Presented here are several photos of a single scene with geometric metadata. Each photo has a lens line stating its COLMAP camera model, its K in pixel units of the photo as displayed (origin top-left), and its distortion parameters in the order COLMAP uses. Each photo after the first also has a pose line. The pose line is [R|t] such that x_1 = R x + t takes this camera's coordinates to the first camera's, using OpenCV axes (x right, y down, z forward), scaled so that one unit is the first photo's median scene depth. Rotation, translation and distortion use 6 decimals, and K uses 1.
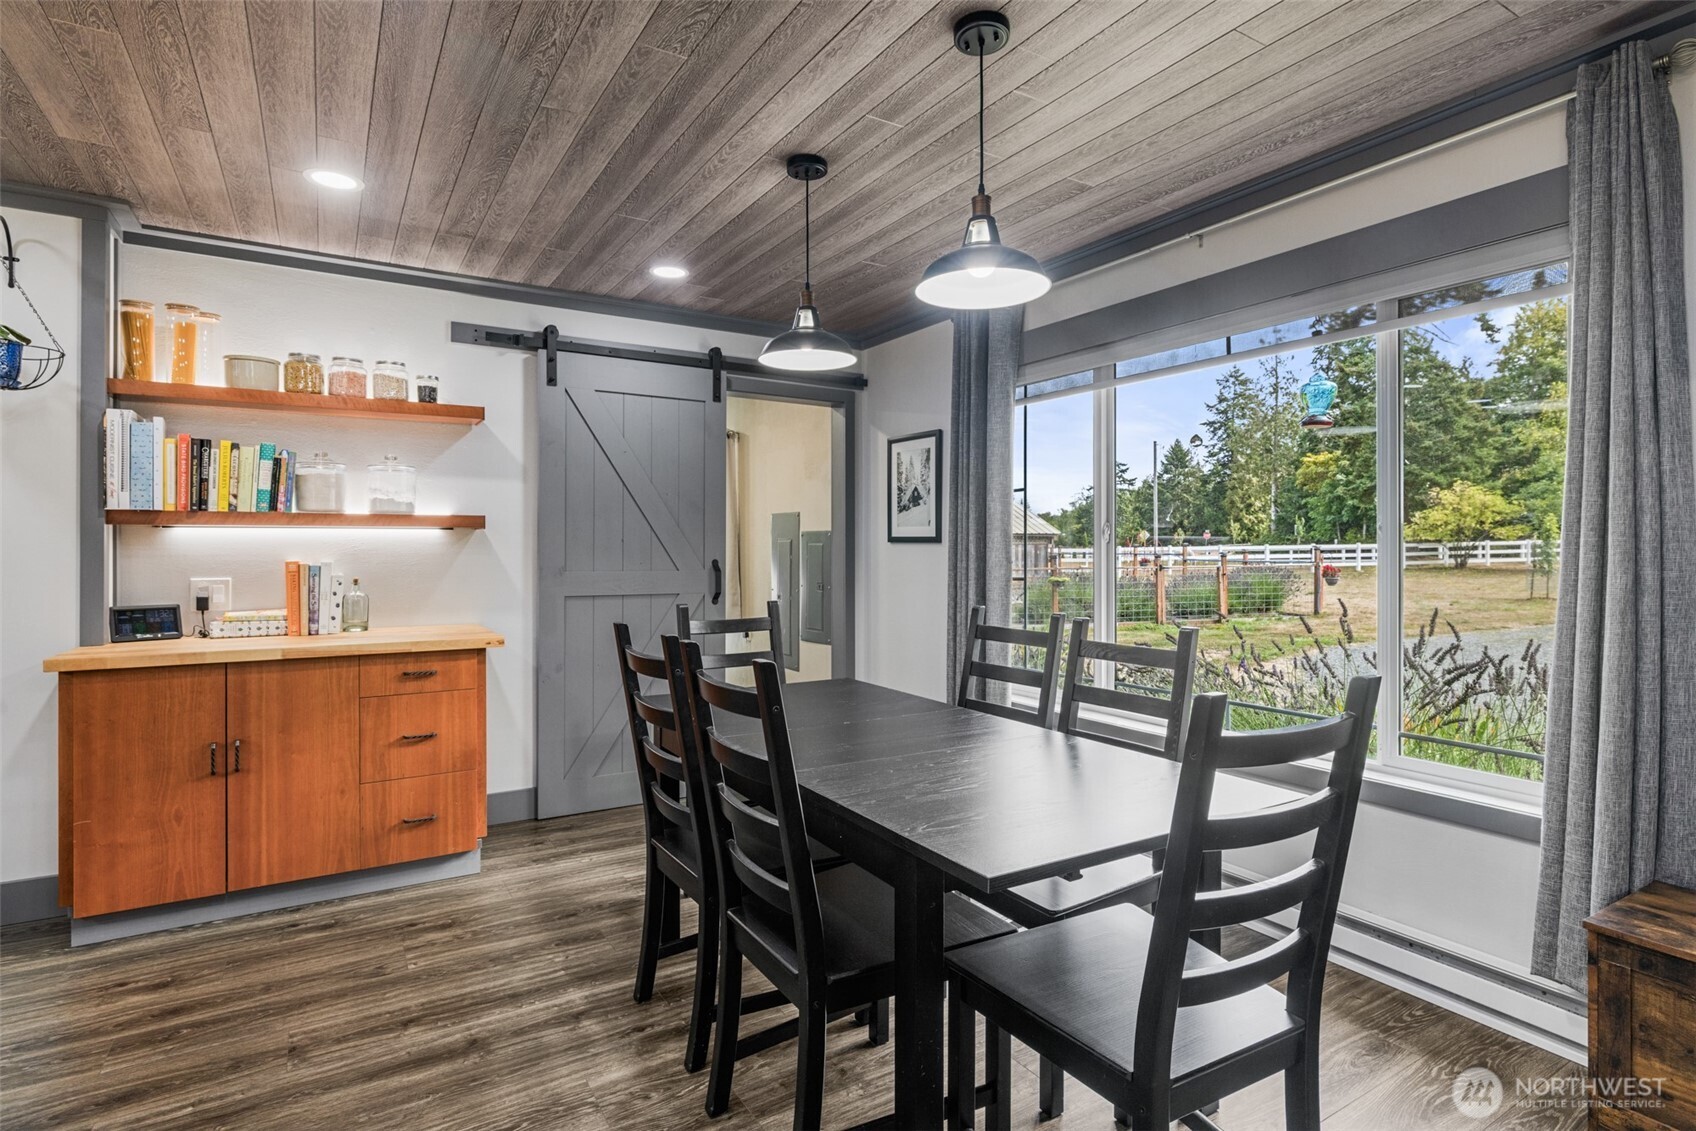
lens RADIAL K [[849.1, 0, 854.0], [0, 849.1, 557.5], [0, 0, 1]] dist [-0.006472, 0.002358]
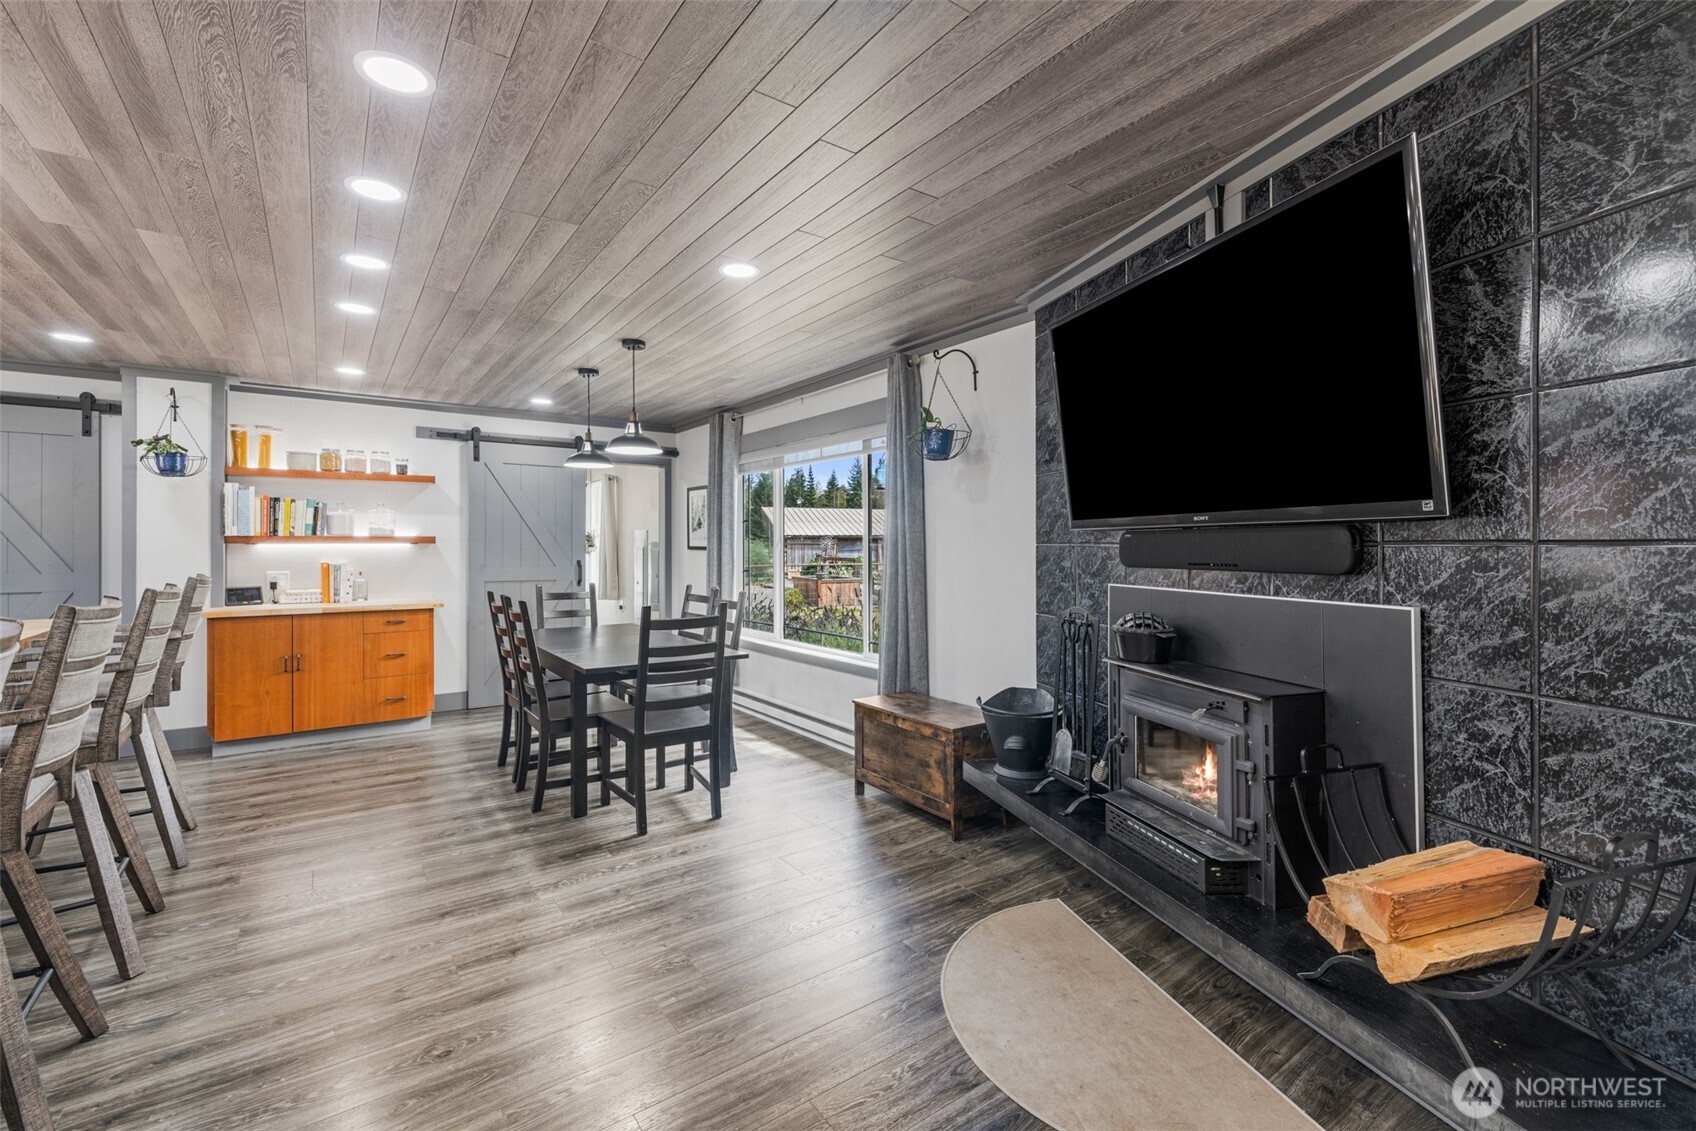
lens RADIAL K [[724.9, 0, 847.9], [0, 724.9, 552.8], [0, 0, 1]] dist [-0.001614, -0.000667]
pose [[0.997589, -0.001984, 0.069373, 0.375097], [0.002058, 0.999997, -0.000999, -0.012810], [-0.069371, 0.001139, 0.997590, -0.671815]]
